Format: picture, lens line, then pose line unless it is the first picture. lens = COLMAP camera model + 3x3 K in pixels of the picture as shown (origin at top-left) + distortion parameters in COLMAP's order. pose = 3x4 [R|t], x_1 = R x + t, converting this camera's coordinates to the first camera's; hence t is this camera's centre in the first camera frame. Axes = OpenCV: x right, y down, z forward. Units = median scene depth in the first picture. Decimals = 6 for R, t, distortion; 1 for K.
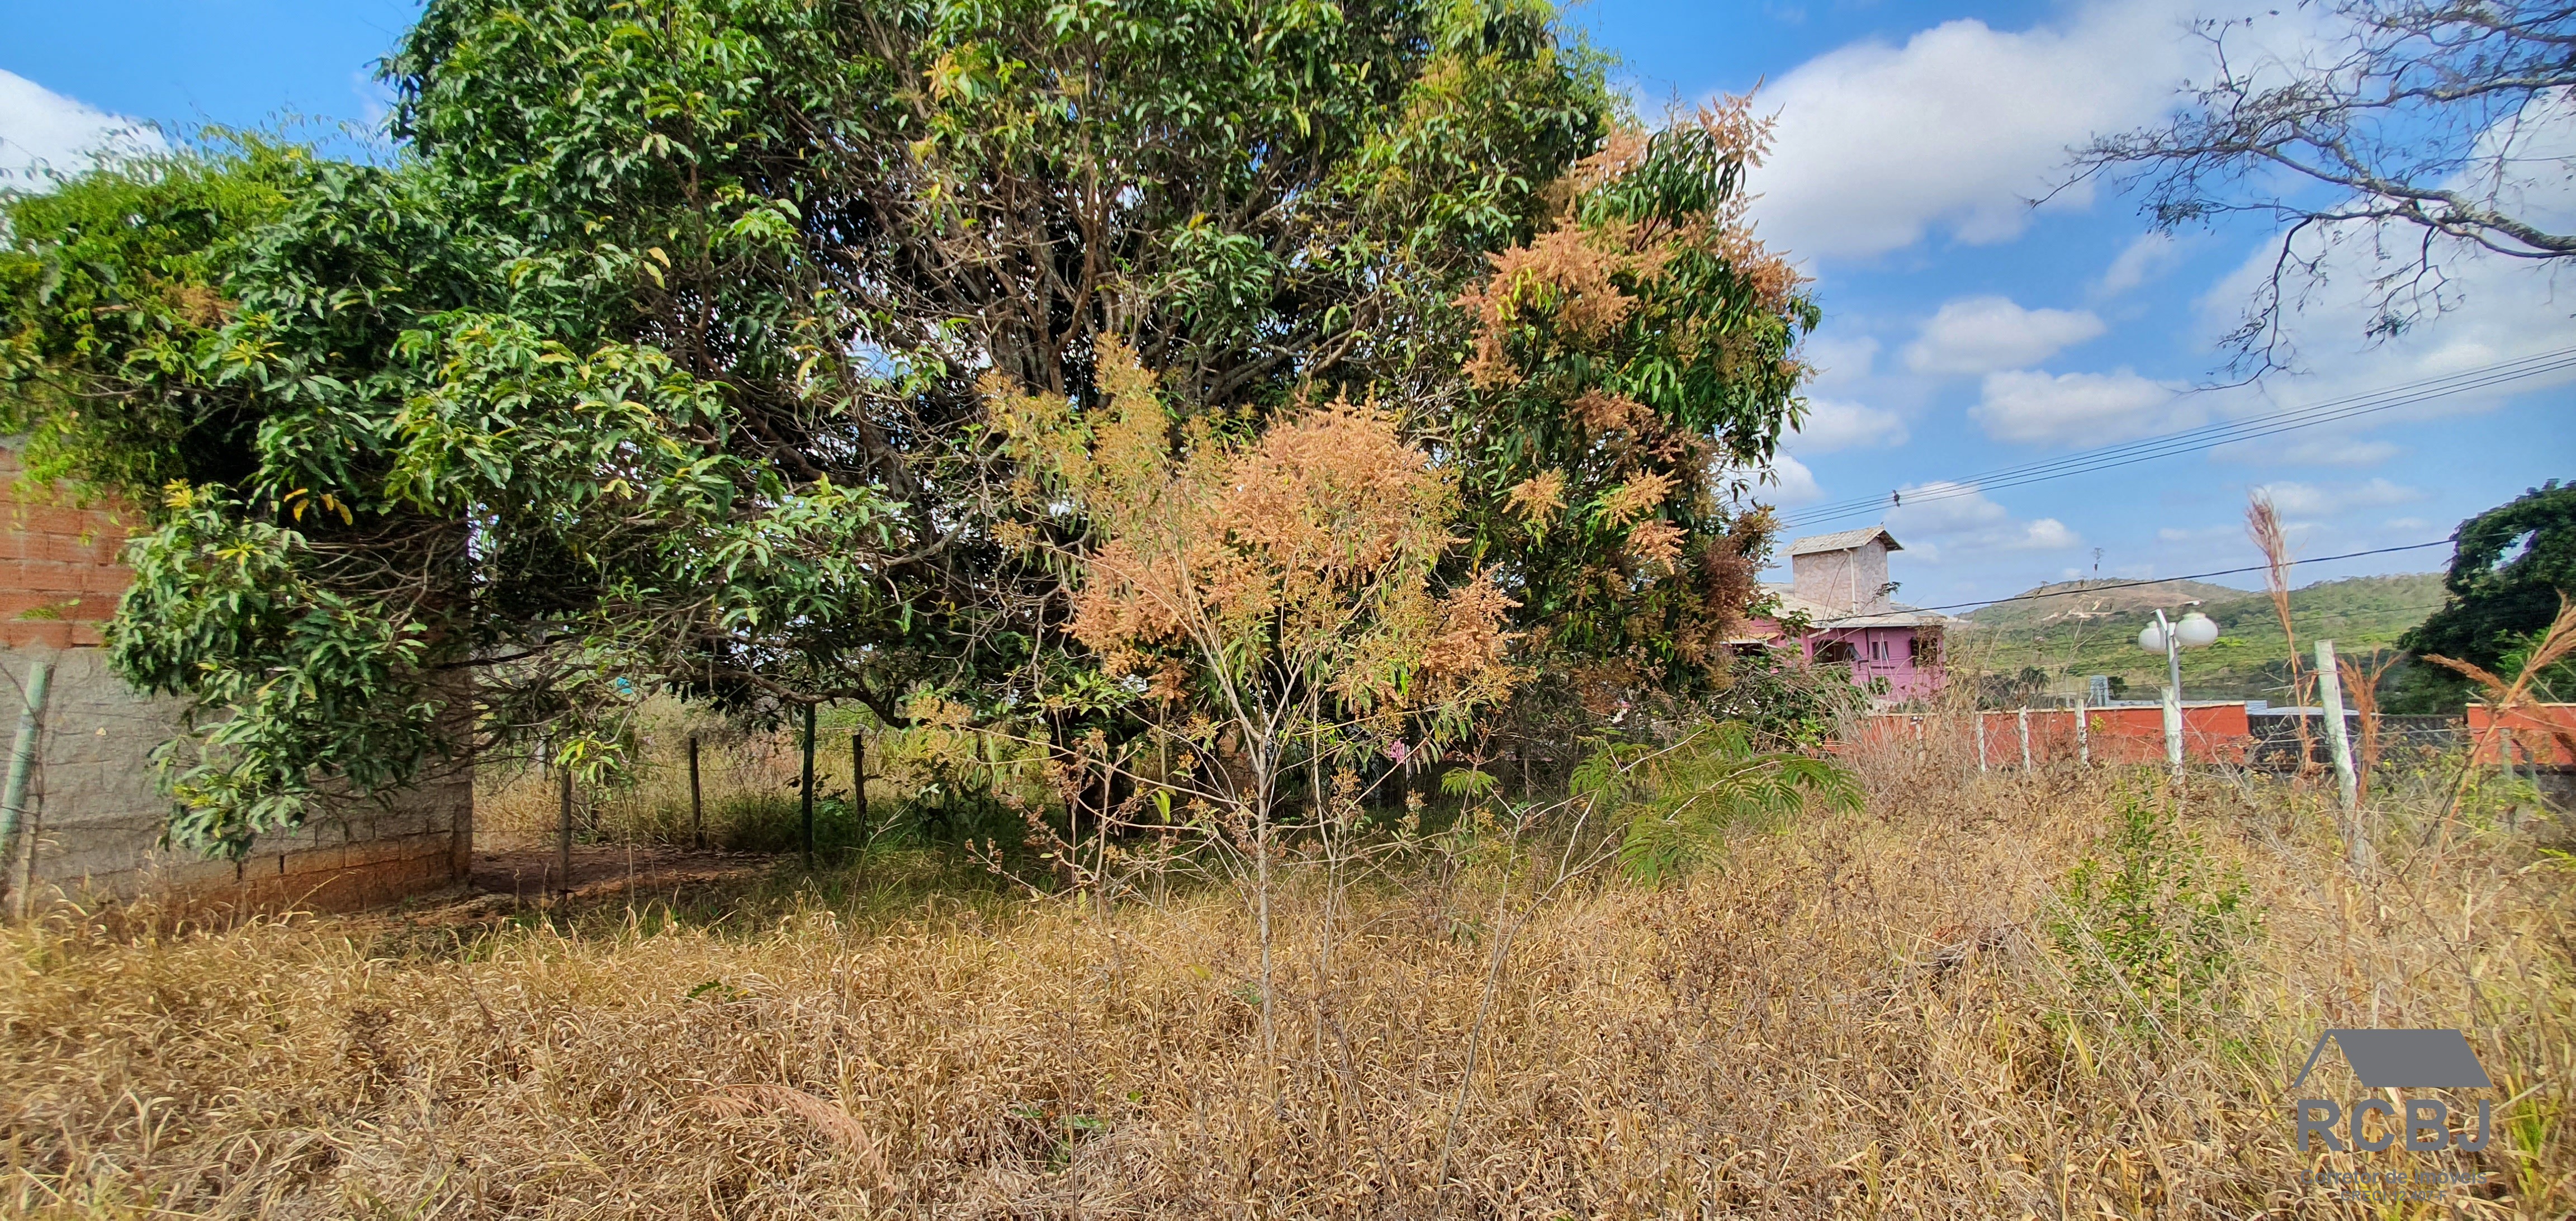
lens RADIAL K [[1092.4, 0, 1294.0], [0, 1092.4, 622.2], [0, 0, 1]] dist [0.014419, 0.000280]
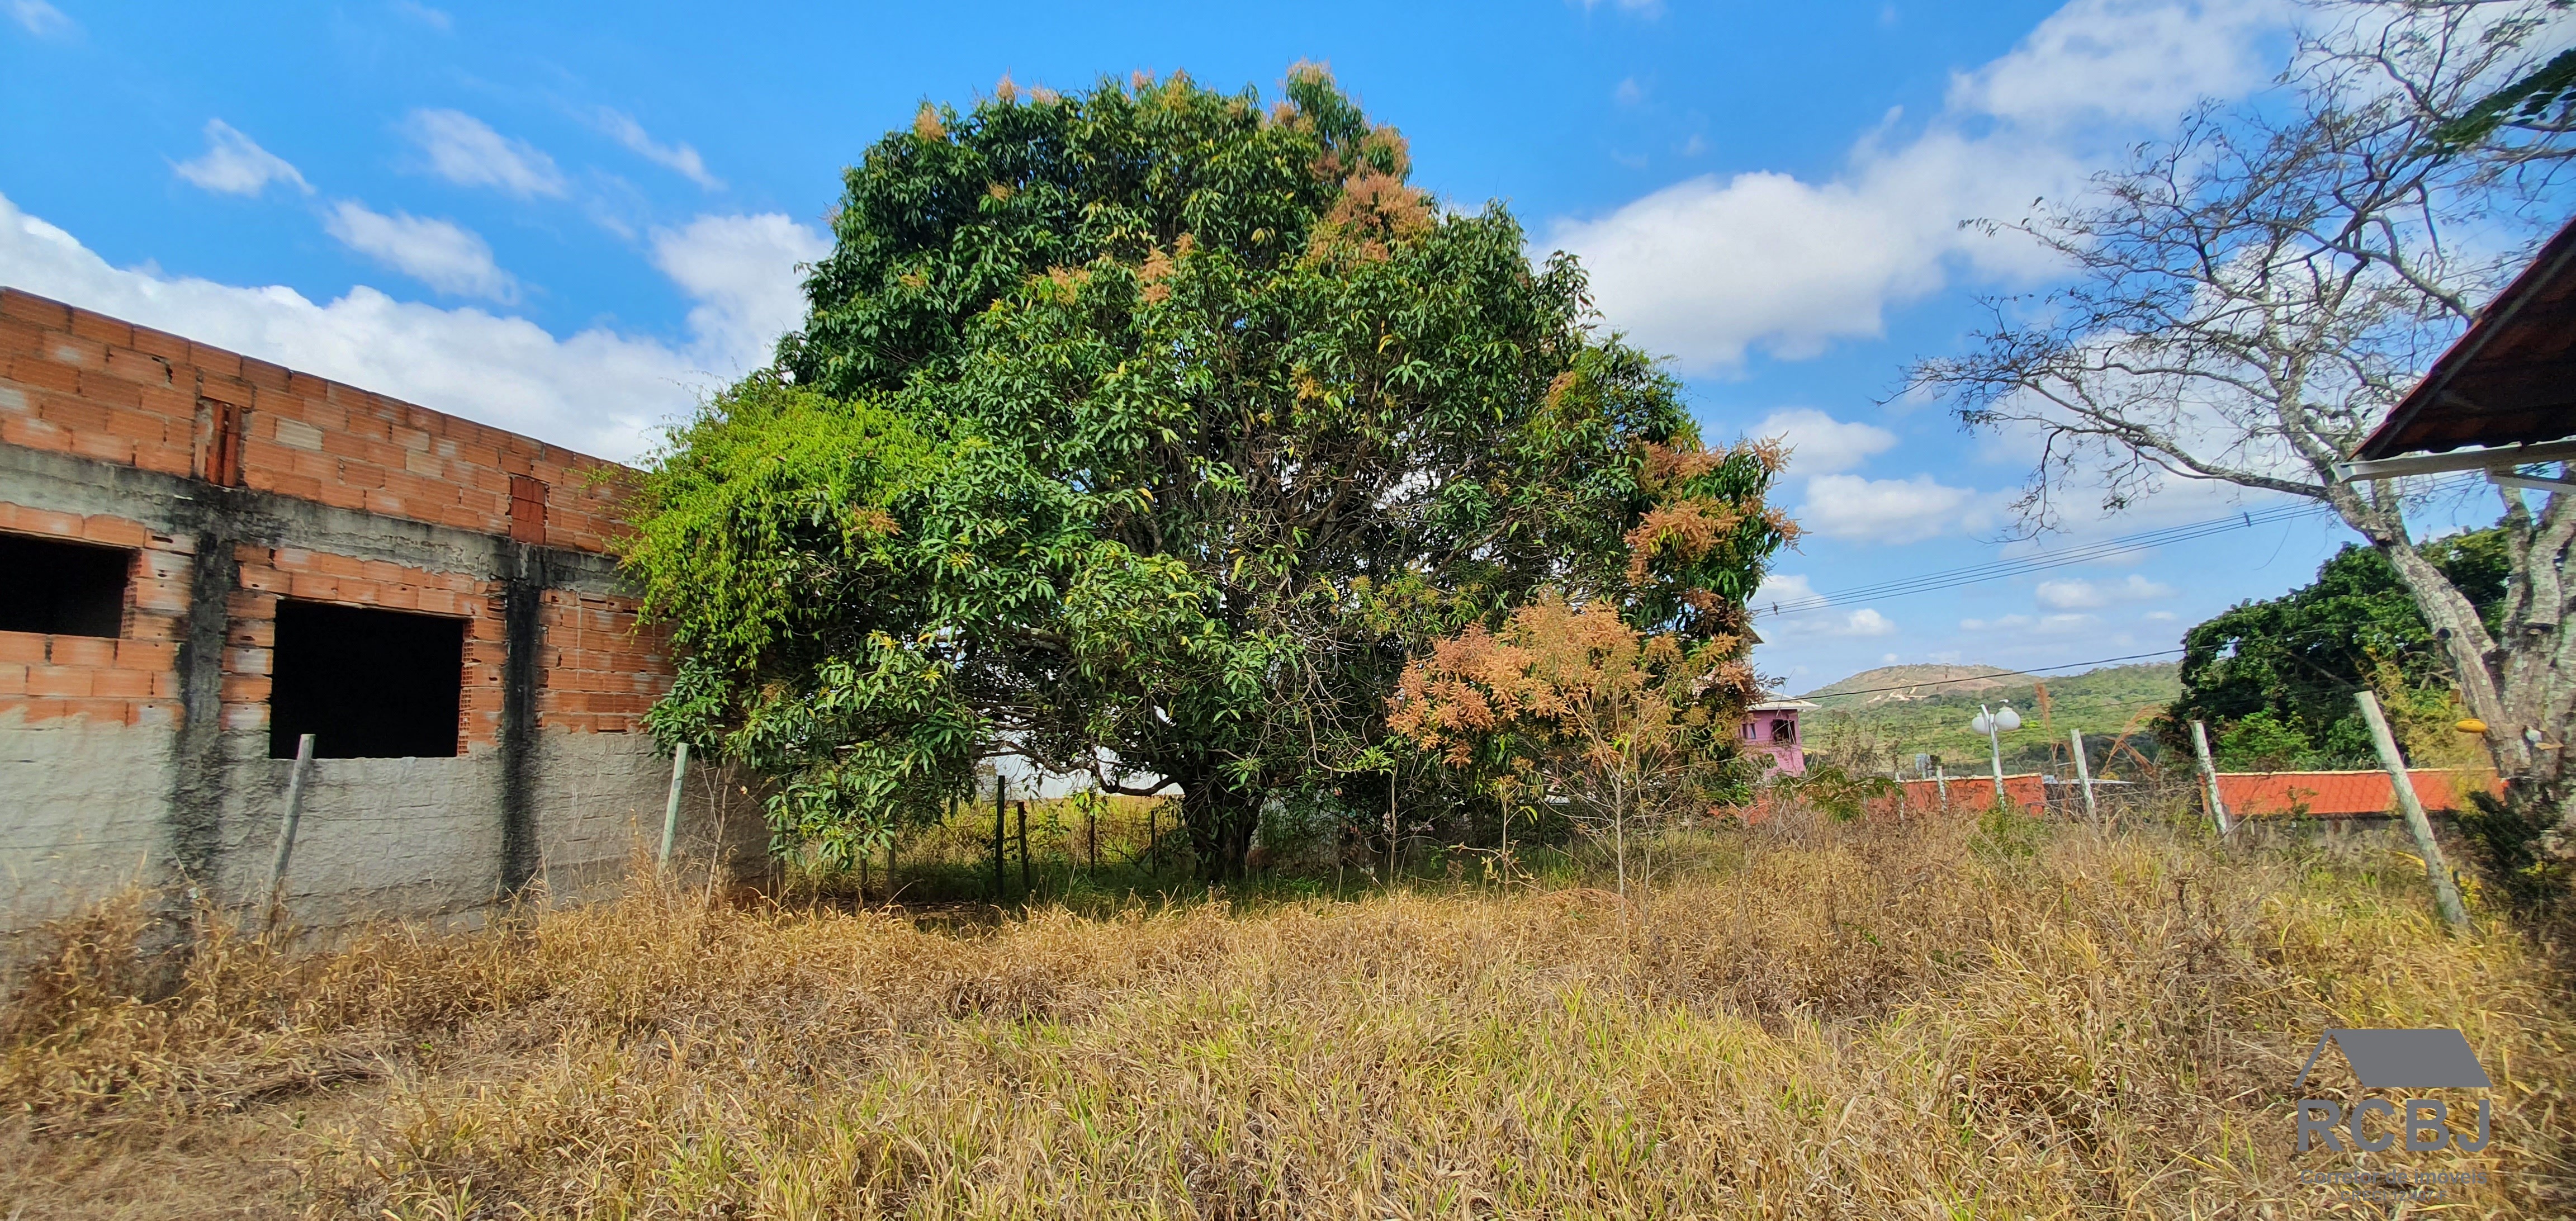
lens RADIAL K [[1043.5, 0, 1287.9], [0, 1043.5, 617.4], [0, 0, 1]] dist [-0.000361, -0.000010]
pose [[0.995901, 0.013442, 0.089442, -0.186911], [-0.006283, 0.996788, -0.079840, -0.006643], [-0.090228, 0.078951, 0.992787, -0.217473]]
